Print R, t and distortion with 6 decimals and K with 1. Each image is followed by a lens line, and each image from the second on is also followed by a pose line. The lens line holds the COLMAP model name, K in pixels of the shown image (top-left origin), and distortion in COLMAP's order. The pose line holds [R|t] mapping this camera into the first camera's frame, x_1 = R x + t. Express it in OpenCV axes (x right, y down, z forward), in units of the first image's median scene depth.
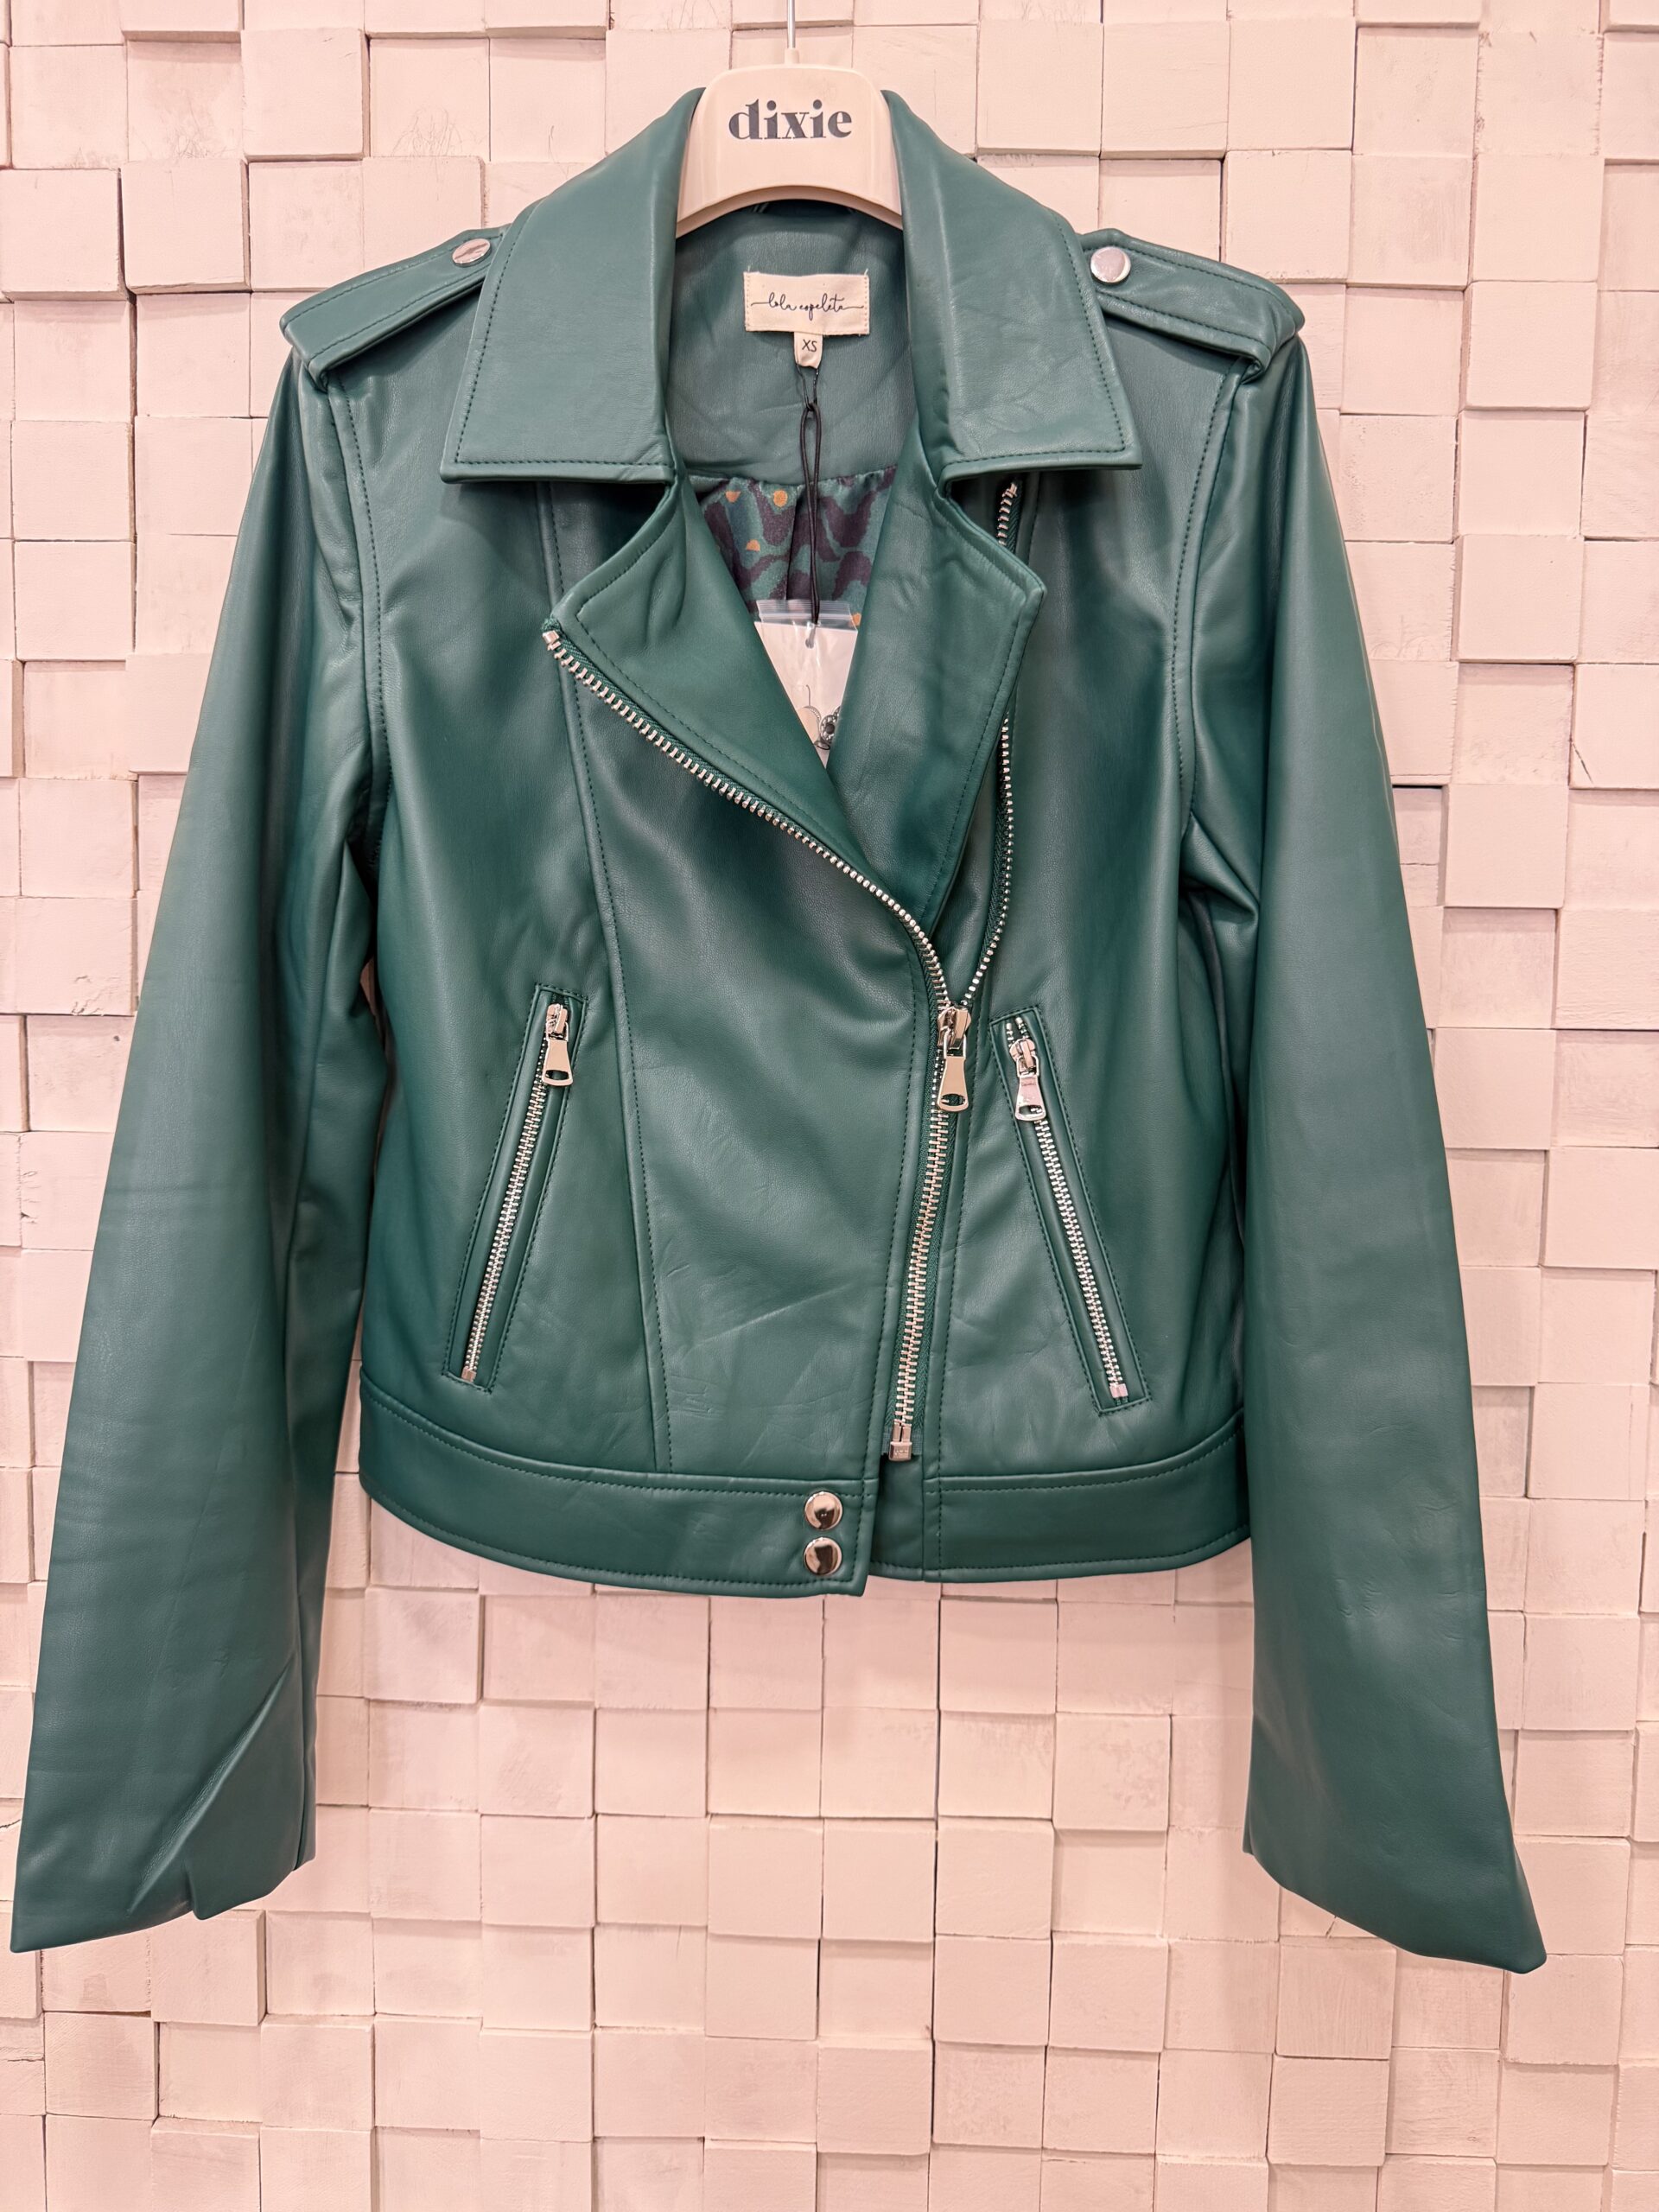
lens RADIAL K [[1604.4, 0, 838.0], [0, 1604.4, 1125.4], [0, 0, 1]] dist [0.002949, -0.014476]
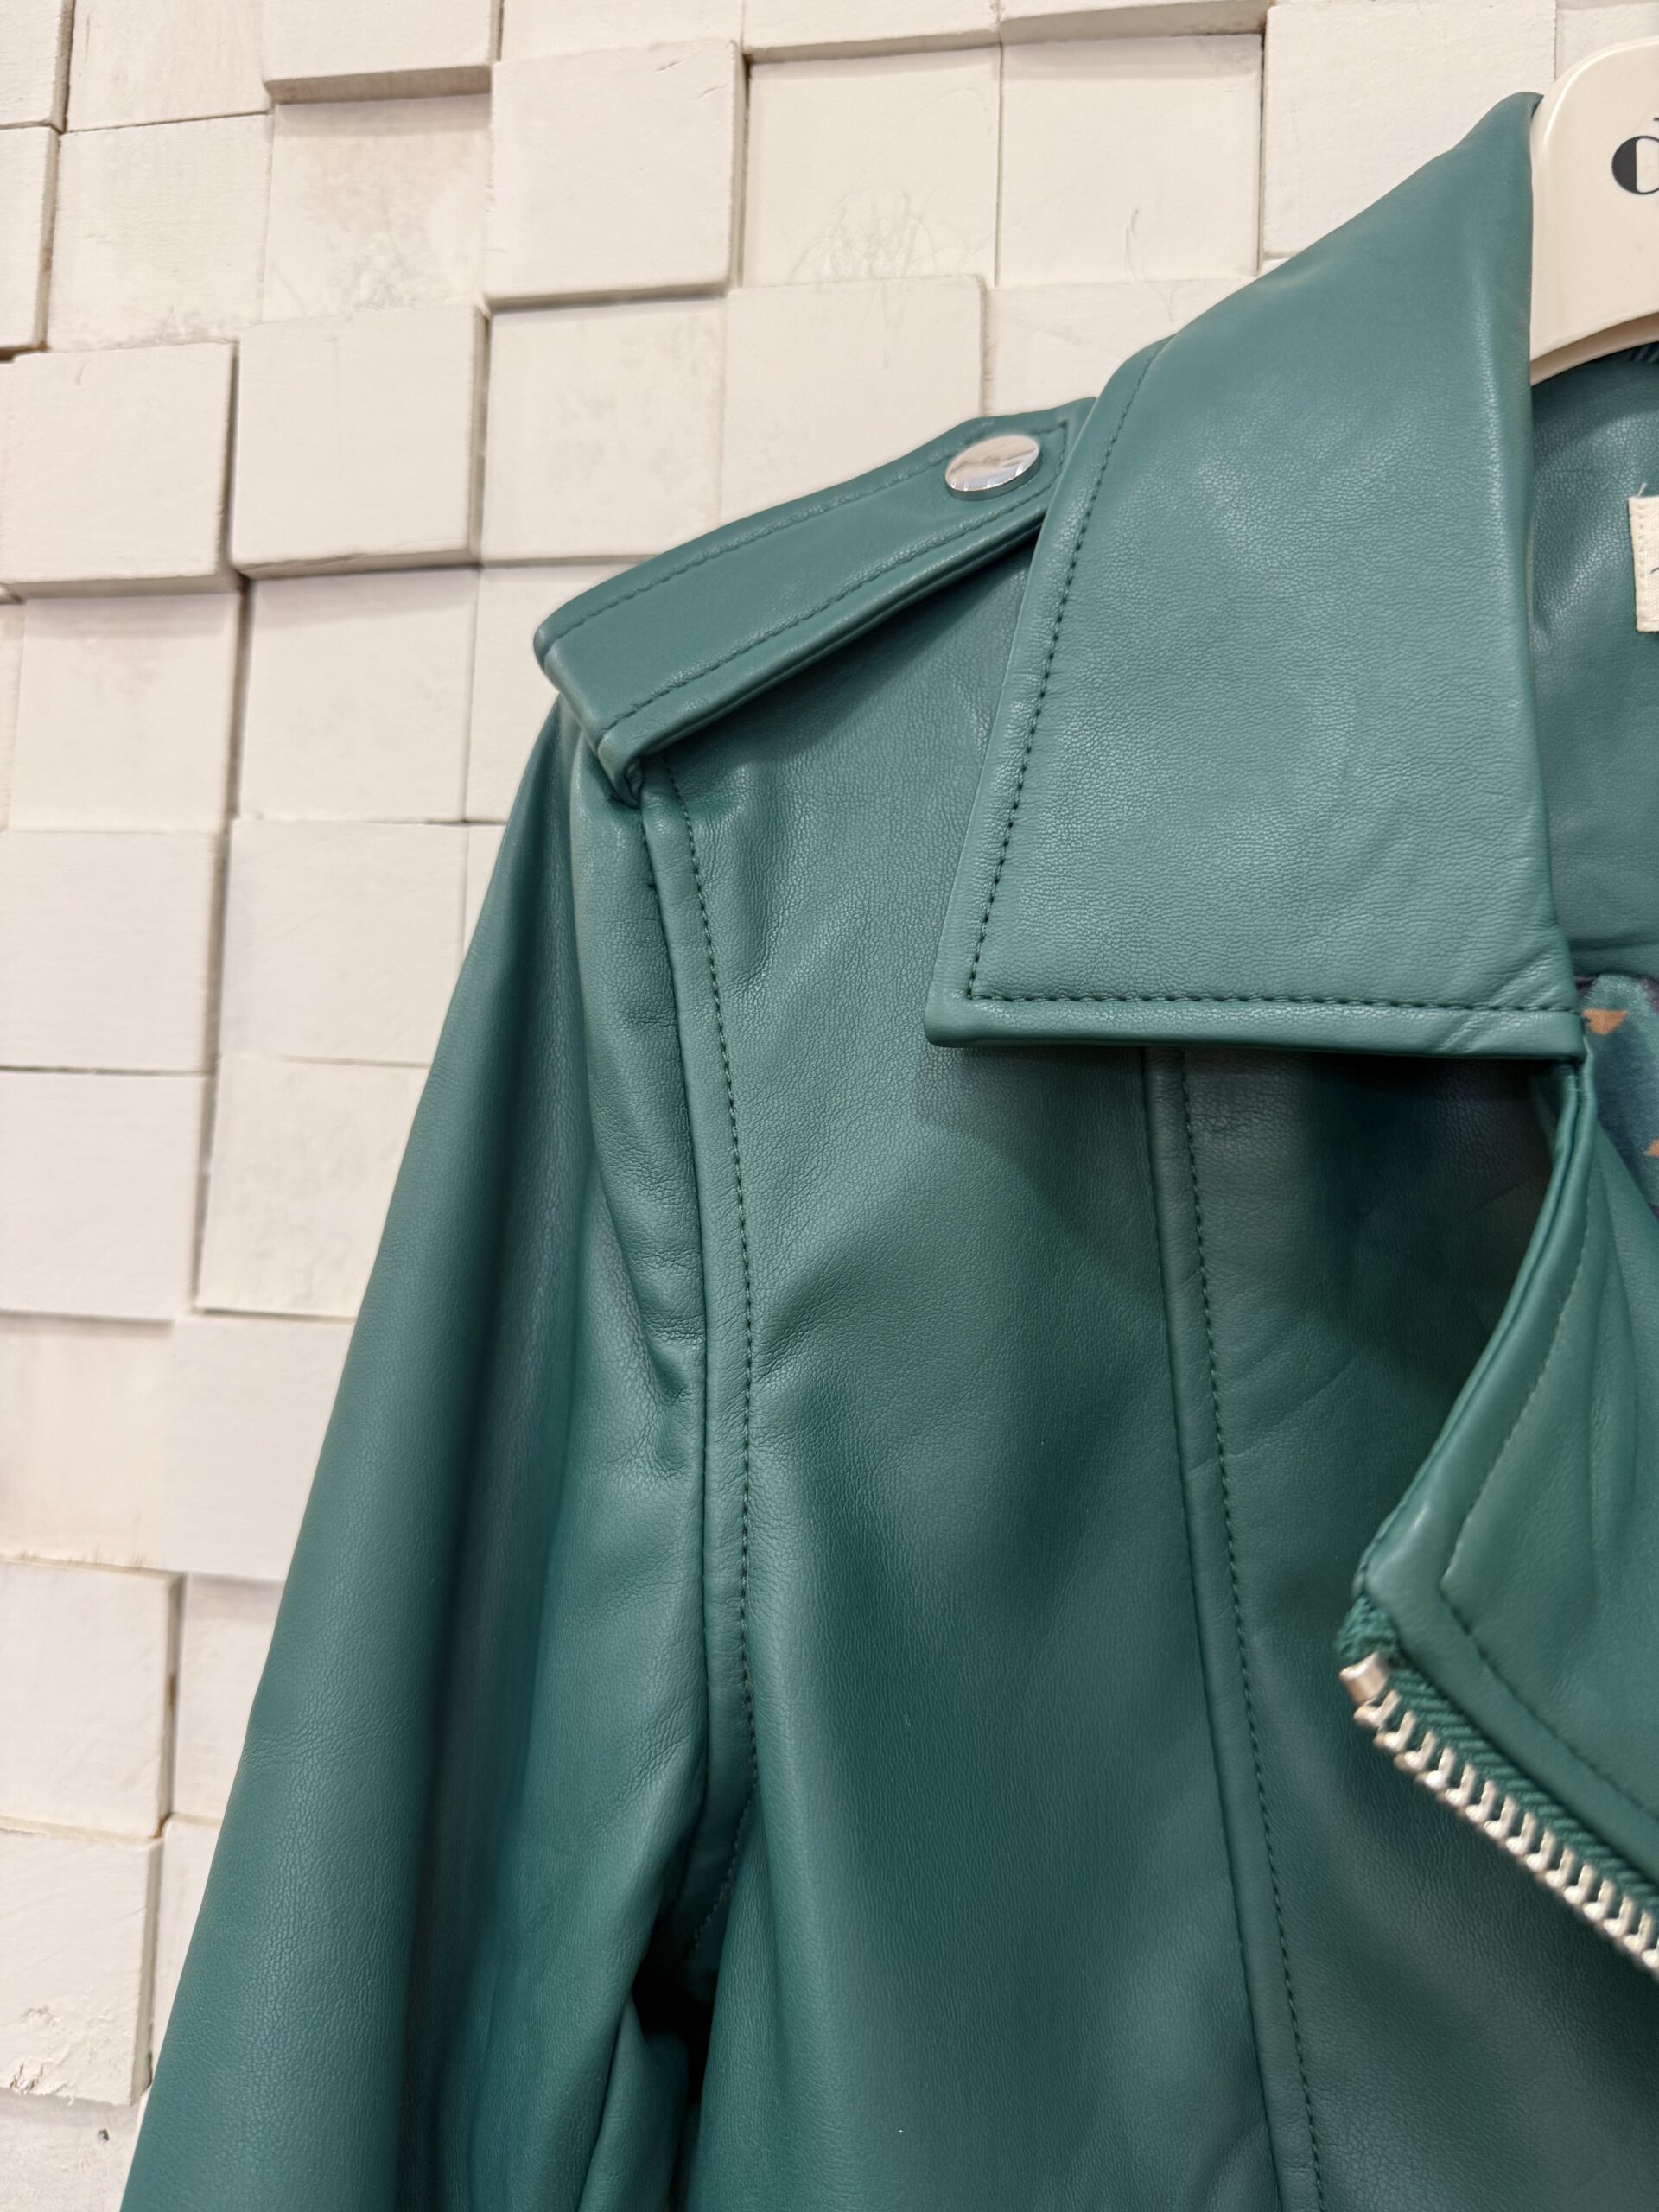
lens RADIAL K [[1604.4, 0, 835.0], [0, 1604.4, 1127.4], [0, 0, 1]] dist [0.002949, -0.014476]
pose [[0.991010, 0.017419, -0.132652, -0.200629], [-0.034253, 0.991477, -0.125698, -0.305969], [0.129331, 0.129111, 0.983160, 0.578838]]
